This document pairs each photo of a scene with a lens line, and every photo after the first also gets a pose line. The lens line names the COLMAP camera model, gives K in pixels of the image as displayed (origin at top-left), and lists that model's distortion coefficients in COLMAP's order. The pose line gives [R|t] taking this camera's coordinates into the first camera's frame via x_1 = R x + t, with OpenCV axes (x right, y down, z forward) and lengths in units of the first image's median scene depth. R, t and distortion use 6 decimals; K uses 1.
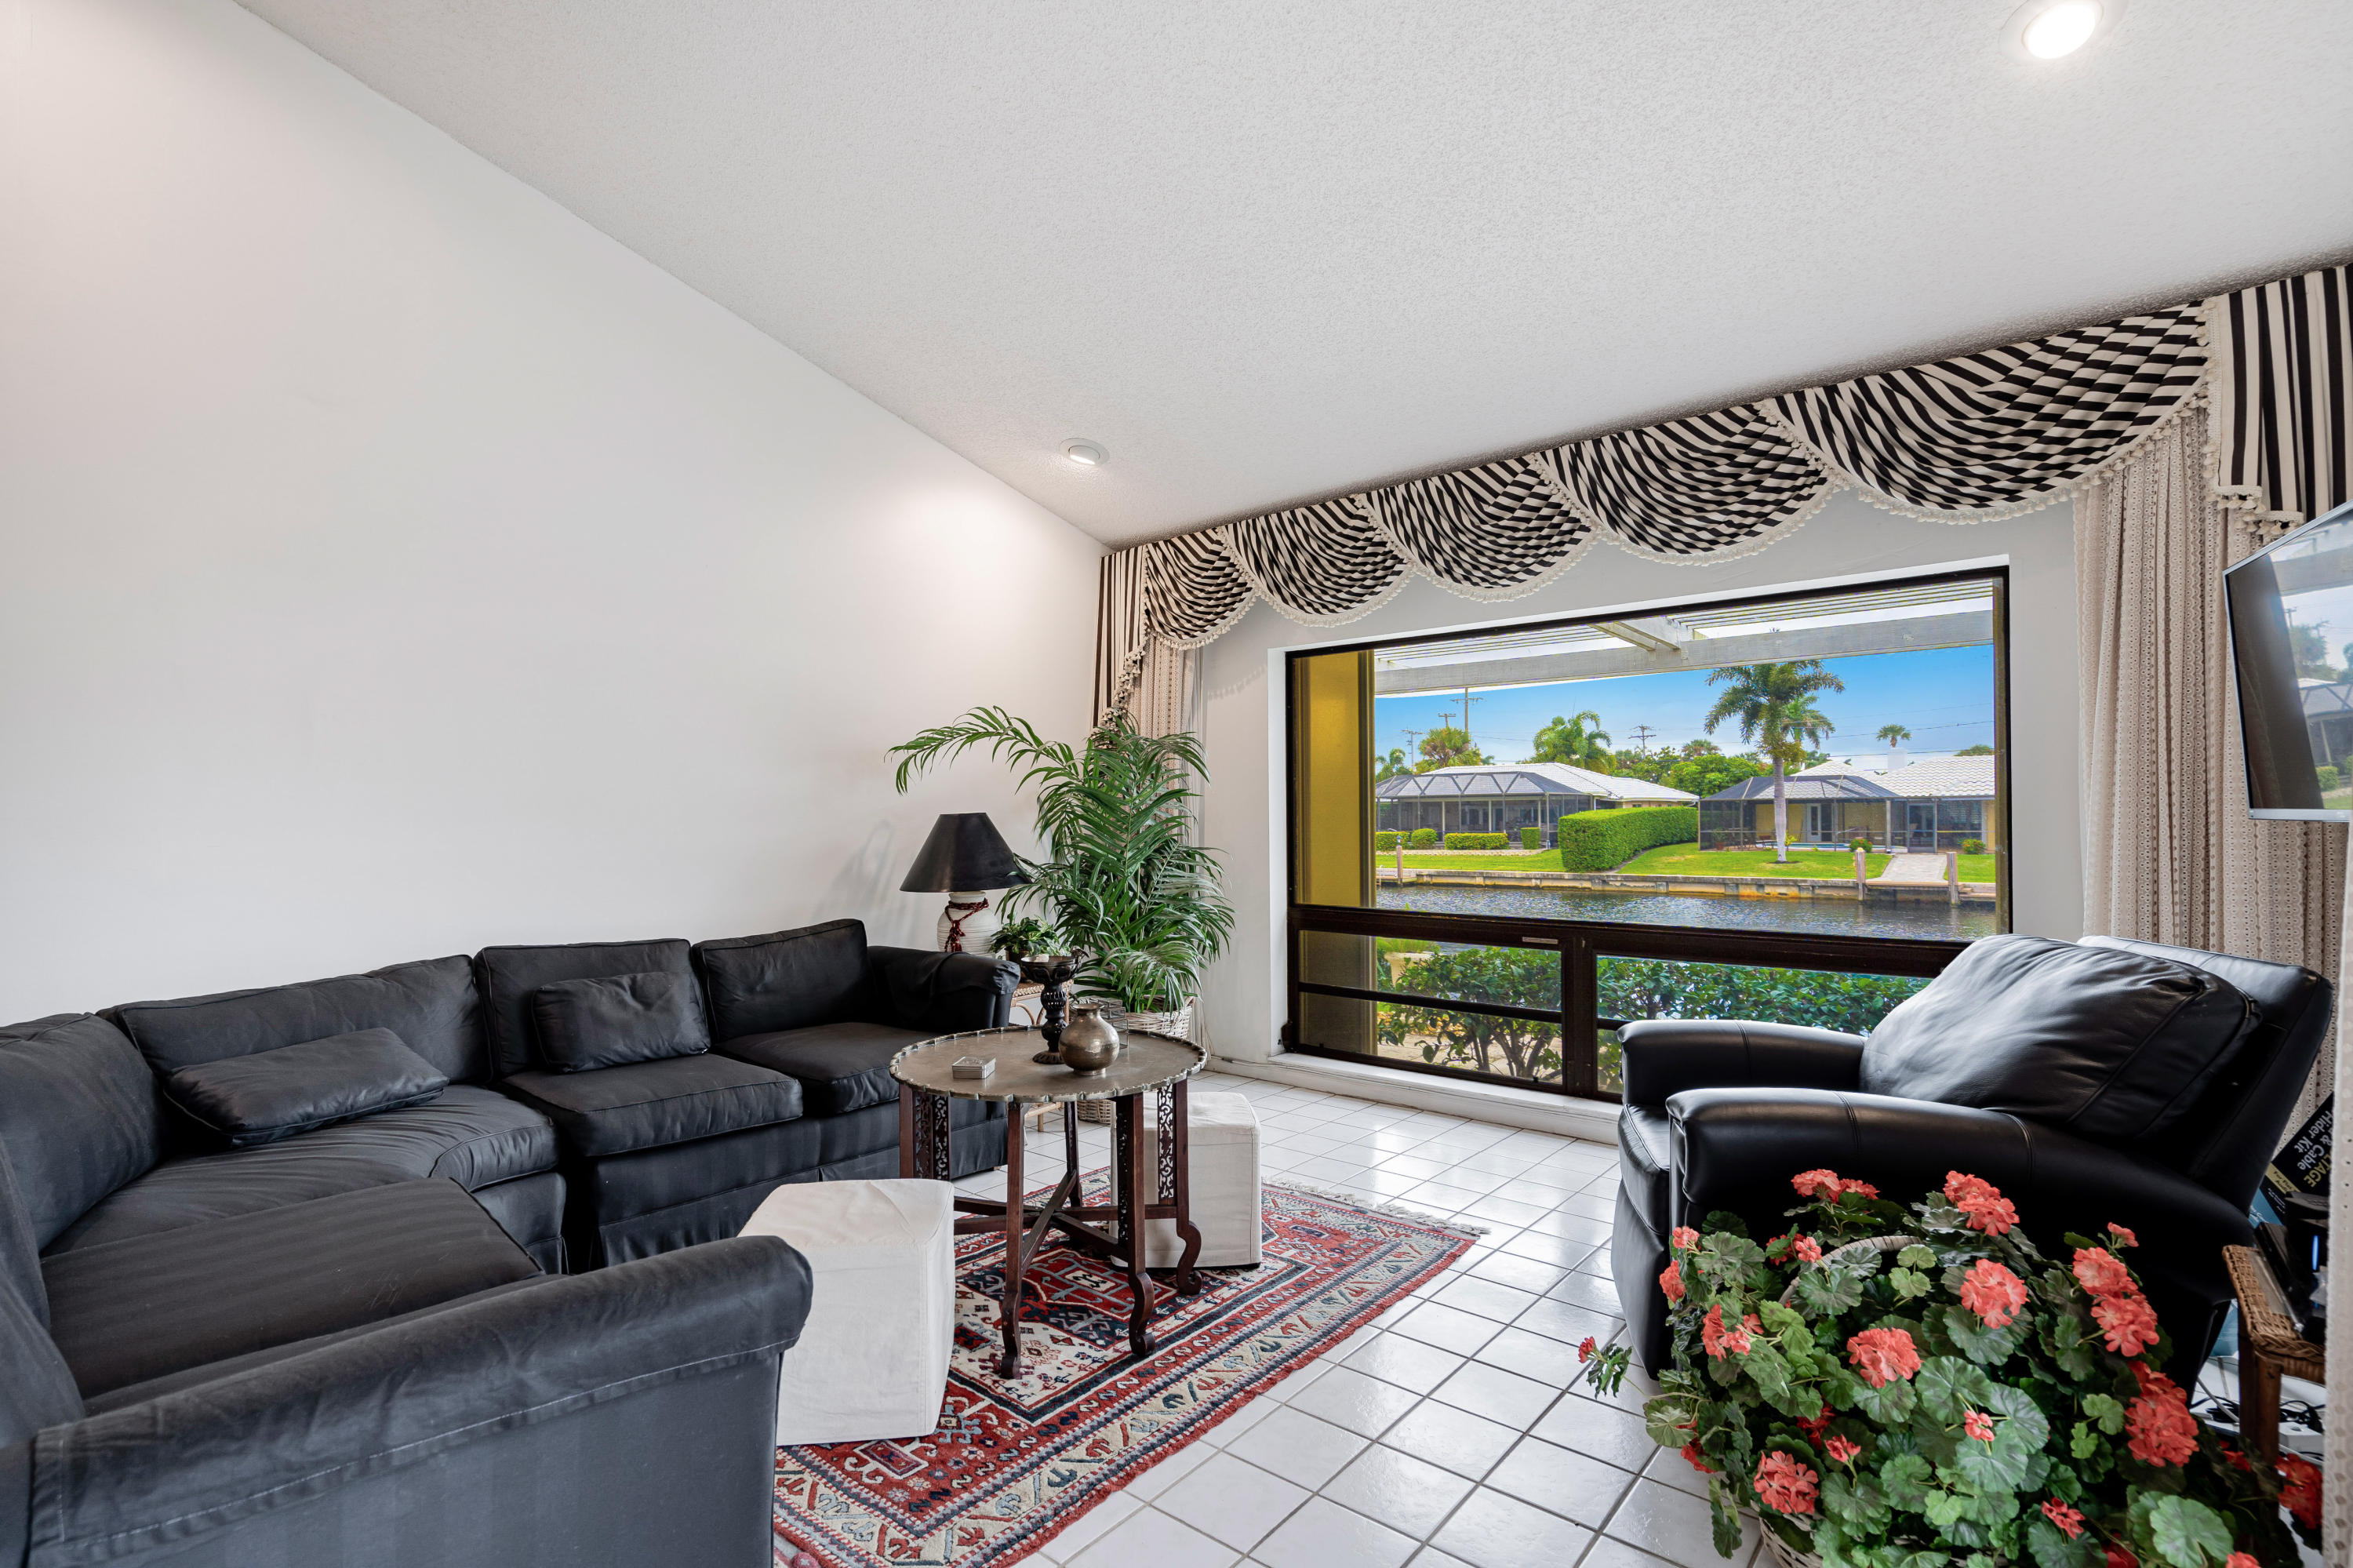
lens RADIAL K [[1072.6, 0, 1181.9], [0, 1072.6, 820.2], [0, 0, 1]] dist [-0.002850, 0.002302]
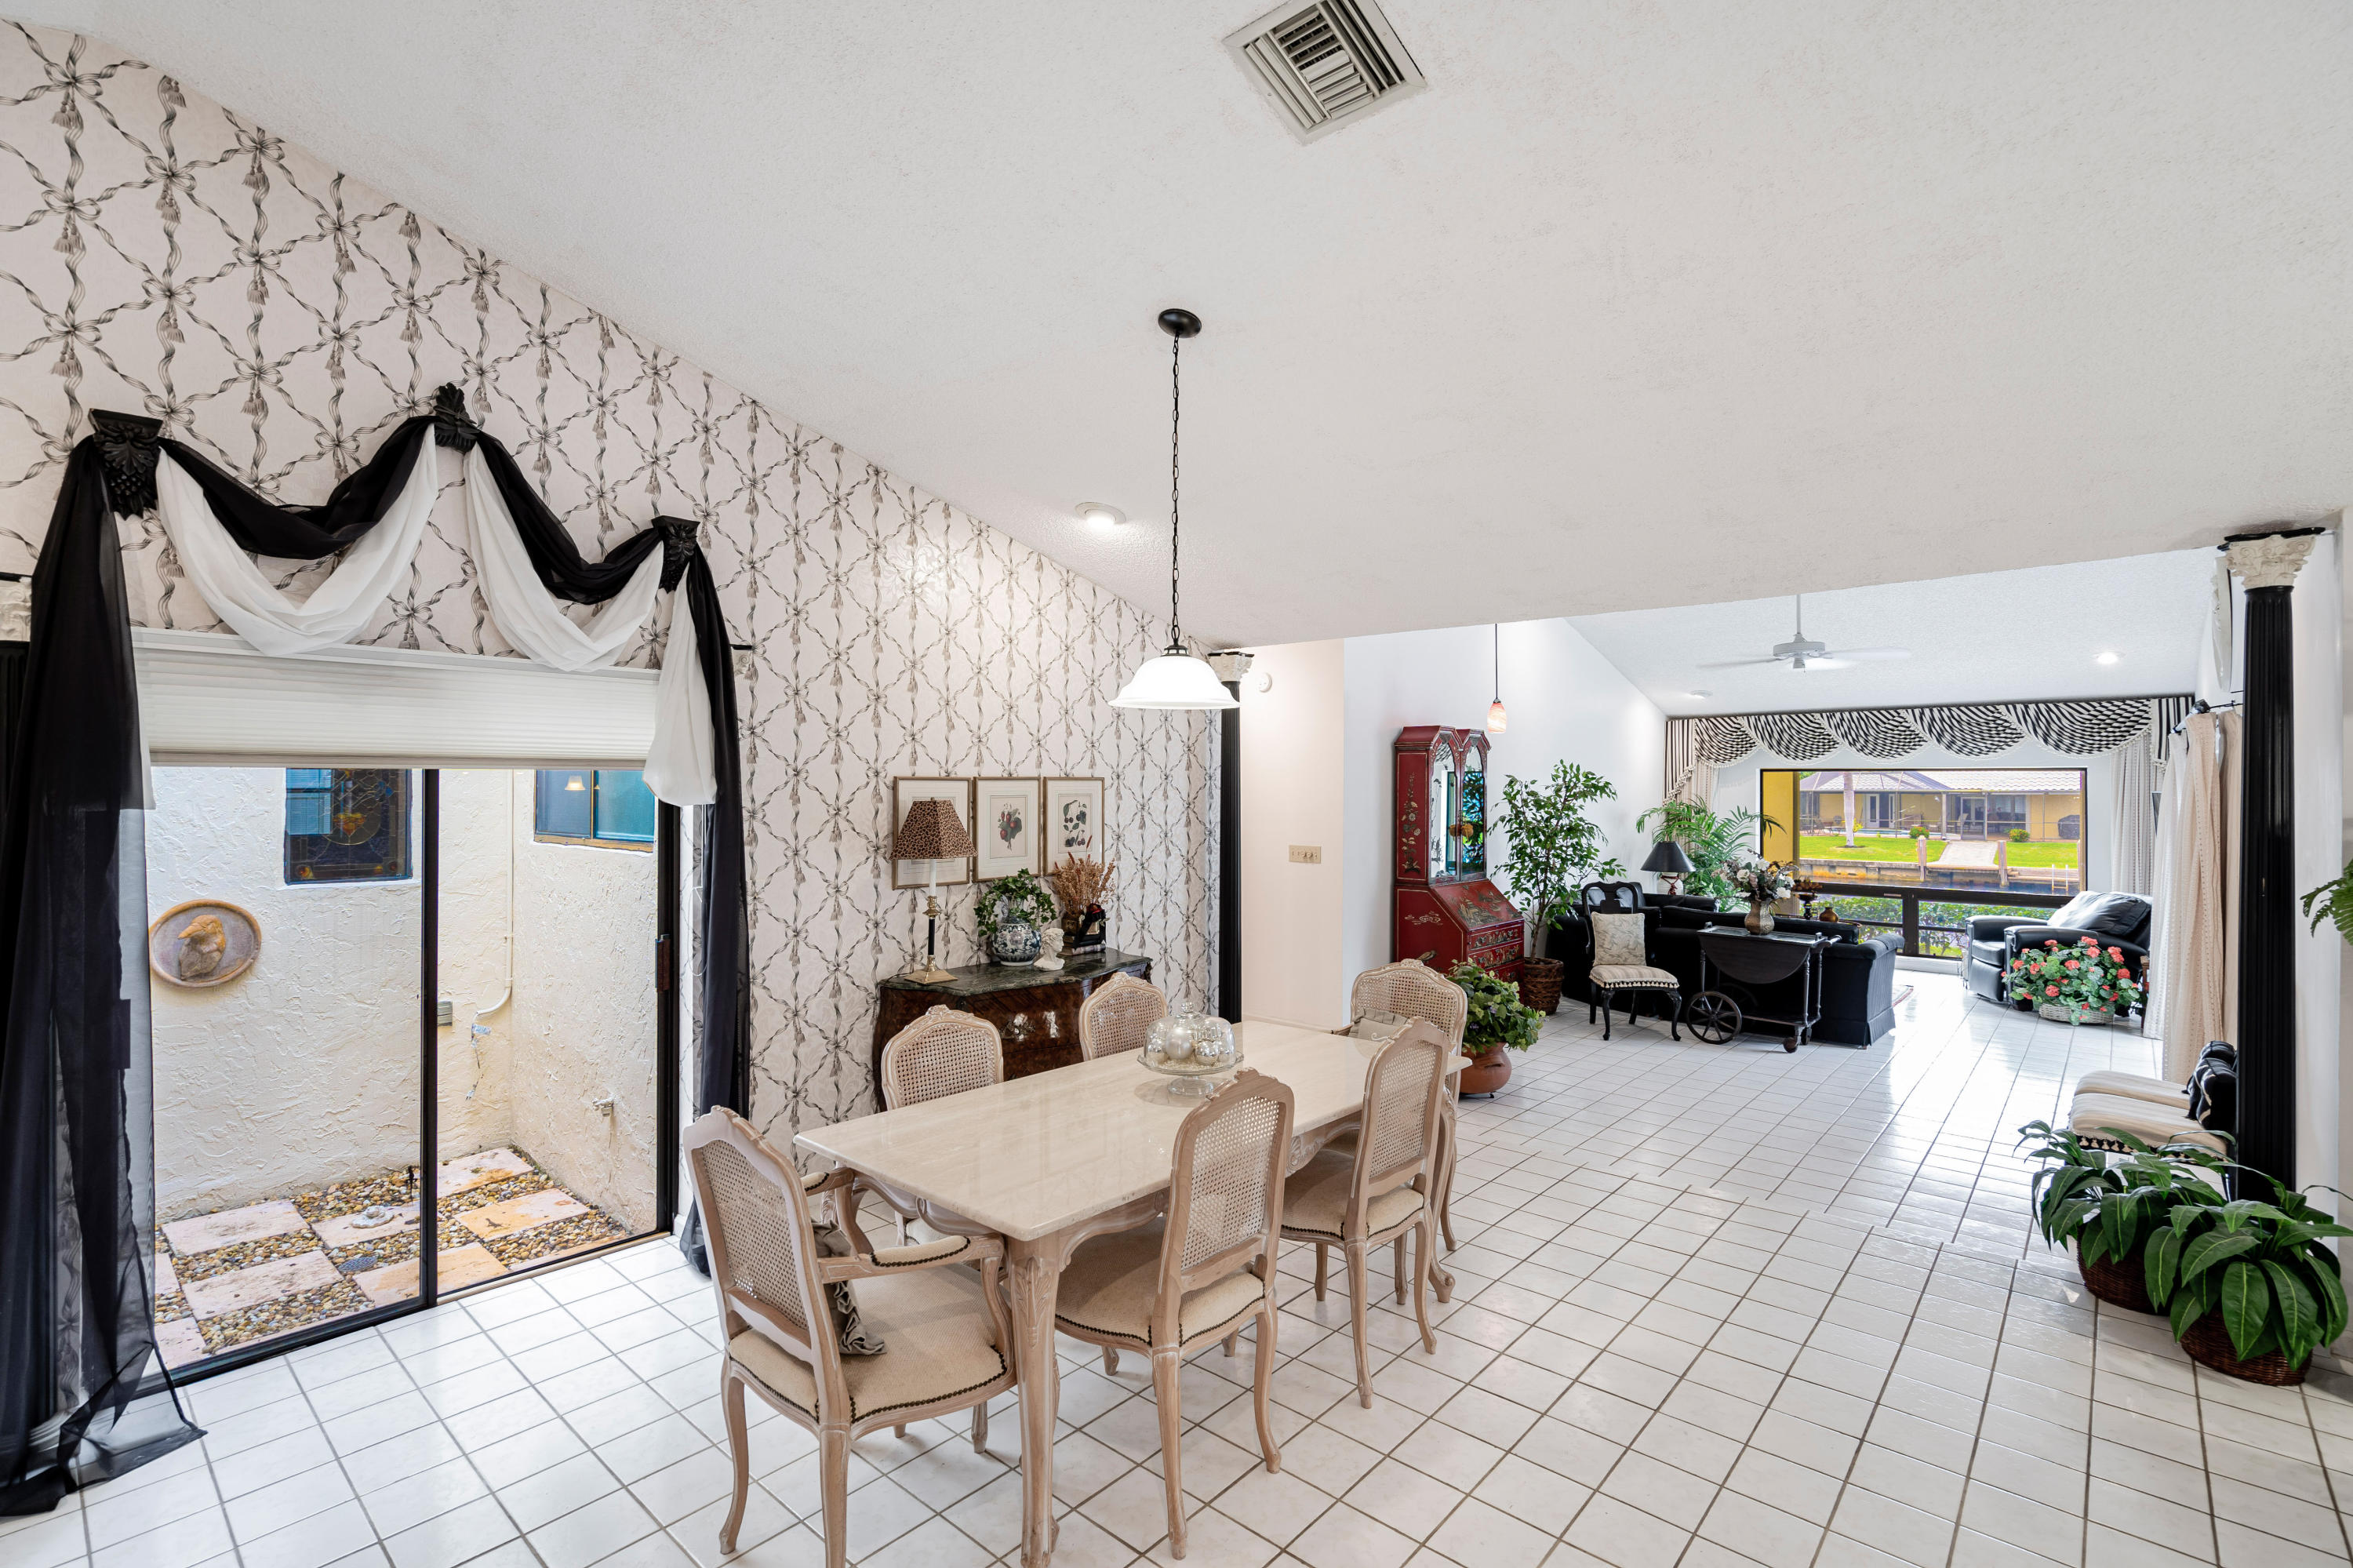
lens RADIAL K [[1072.6, 0, 1183.4], [0, 1072.6, 786.1], [0, 0, 1]] dist [-0.002850, 0.002302]
pose [[0.999747, 0.013614, -0.017921, -1.230466], [-0.013681, 0.999900, -0.003634, -0.106052], [0.017870, 0.003878, 0.999833, -1.475695]]
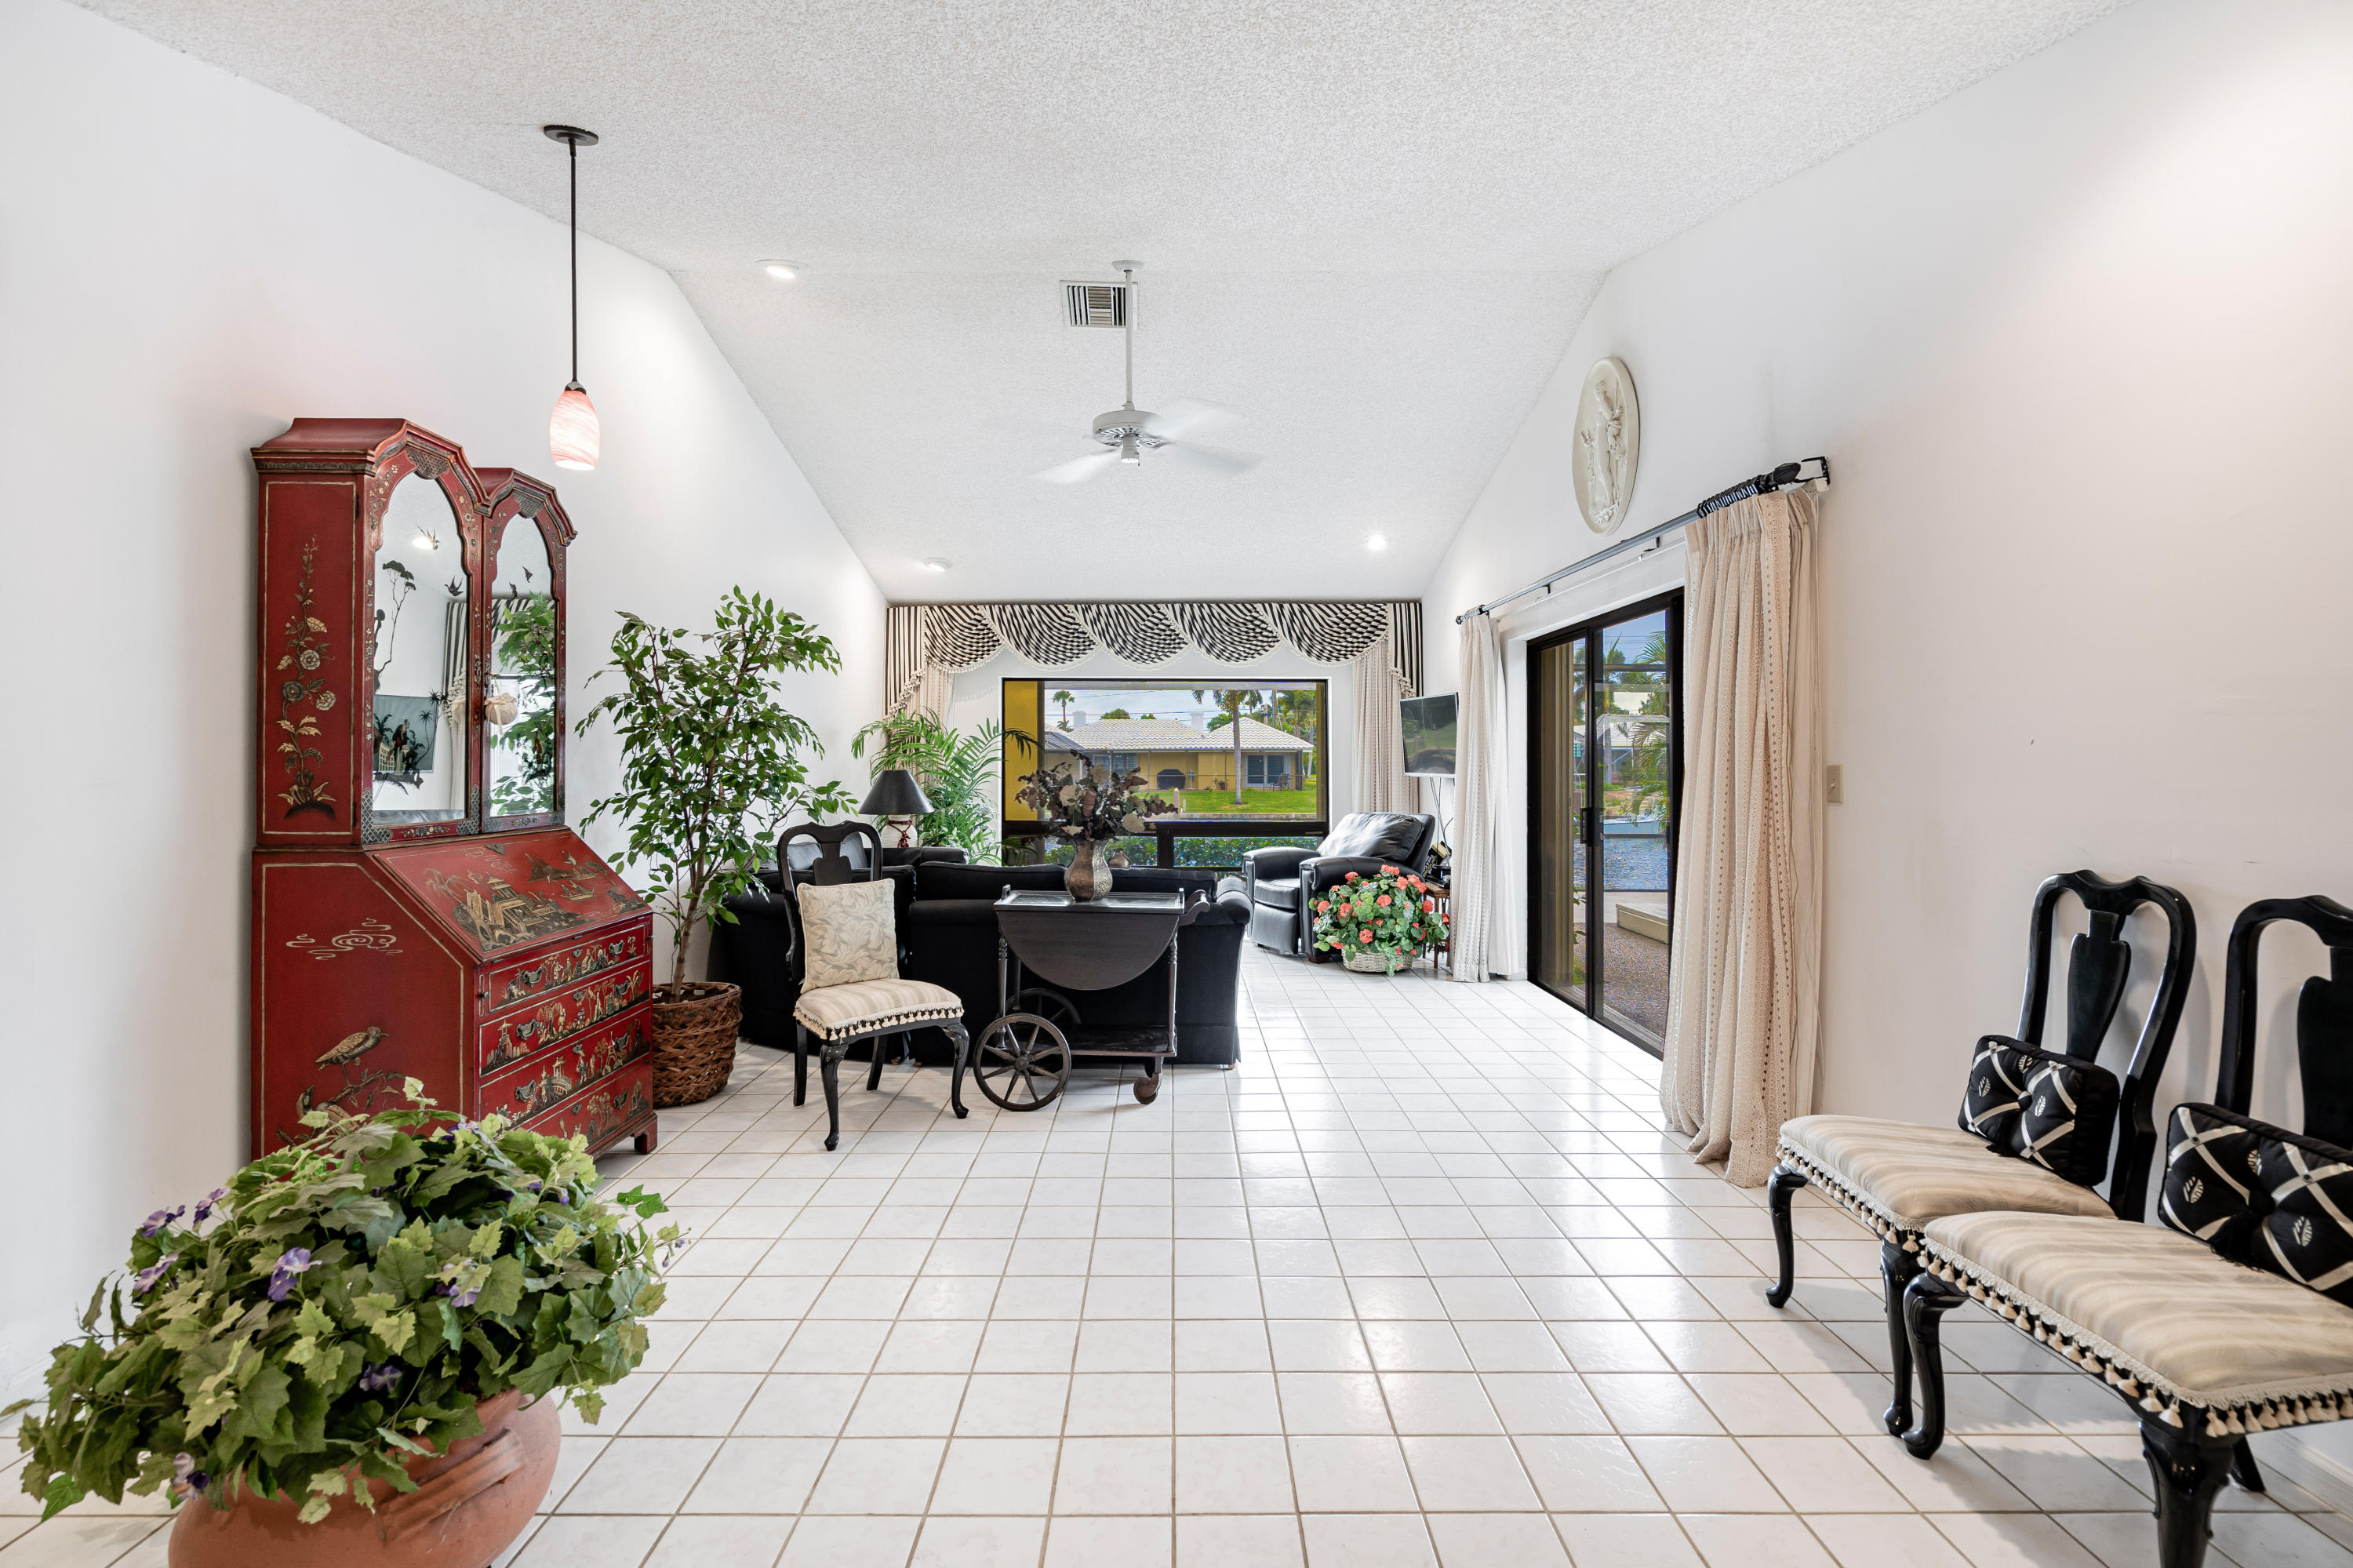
lens RADIAL K [[1072.6, 0, 1169.6], [0, 1072.6, 753.1], [0, 0, 1]] dist [-0.002850, 0.002302]
pose [[0.764141, 0.012290, 0.644932, -0.927317], [-0.005454, 0.999906, -0.012593, -0.013678], [-0.645026, 0.006105, 0.764136, -0.580780]]
